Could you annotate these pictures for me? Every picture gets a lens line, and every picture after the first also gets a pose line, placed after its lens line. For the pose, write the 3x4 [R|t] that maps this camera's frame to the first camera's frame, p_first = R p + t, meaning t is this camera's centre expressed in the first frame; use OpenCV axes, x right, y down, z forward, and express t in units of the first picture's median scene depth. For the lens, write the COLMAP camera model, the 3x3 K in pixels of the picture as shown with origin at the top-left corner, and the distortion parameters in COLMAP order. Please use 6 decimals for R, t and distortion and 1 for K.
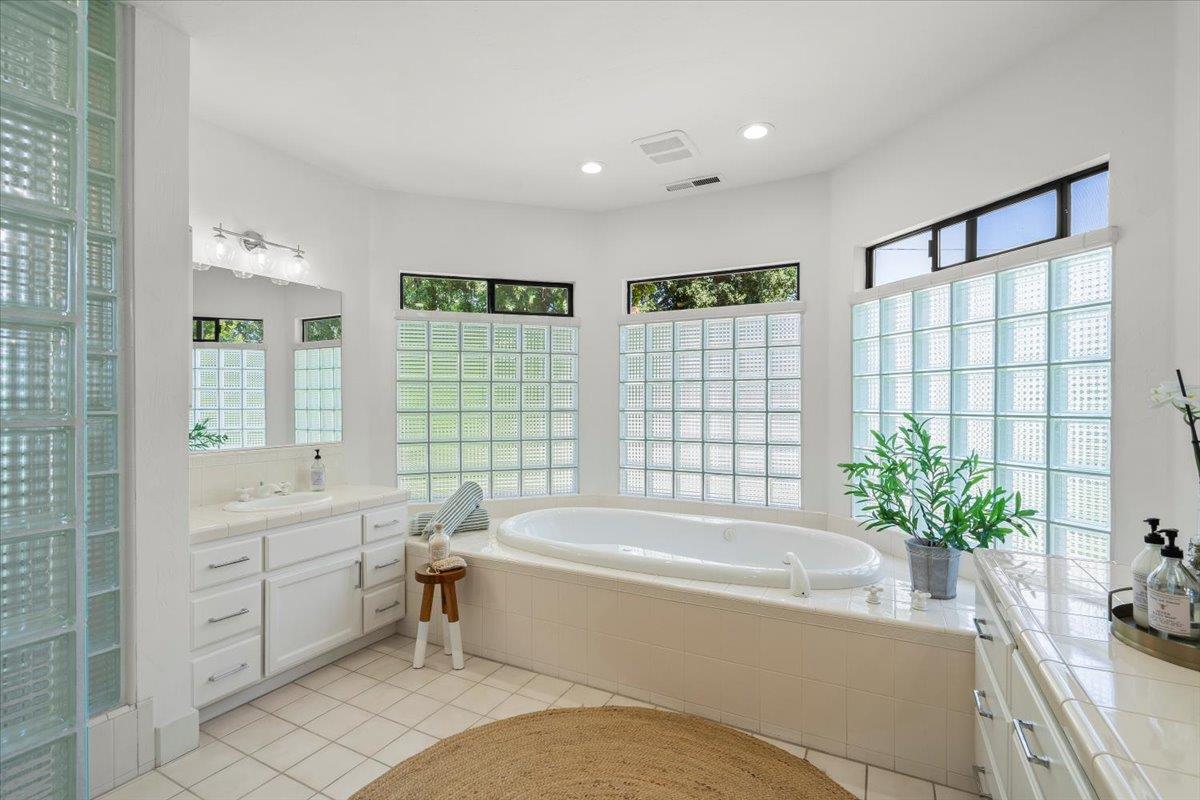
lens RADIAL K [[547.5, 0, 597.4], [0, 547.5, 408.2], [0, 0, 1]] dist [-0.000537, -0.000504]
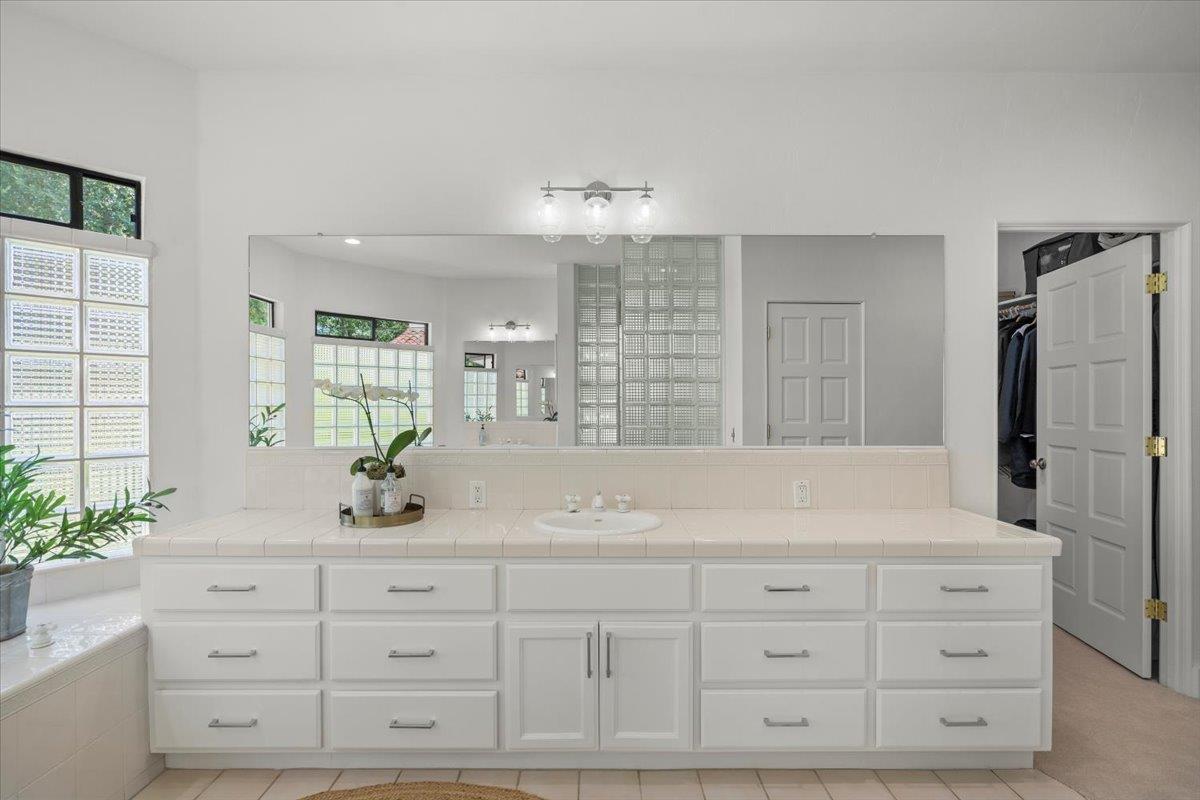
lens RADIAL K [[547.5, 0, 597.4], [0, 547.5, 408.2], [0, 0, 1]] dist [-0.000537, -0.000504]
pose [[-0.471691, -0.005035, 0.881750, -0.490576], [0.007788, 0.999921, 0.009876, 0.016514], [-0.881730, 0.011526, -0.471614, 0.645771]]
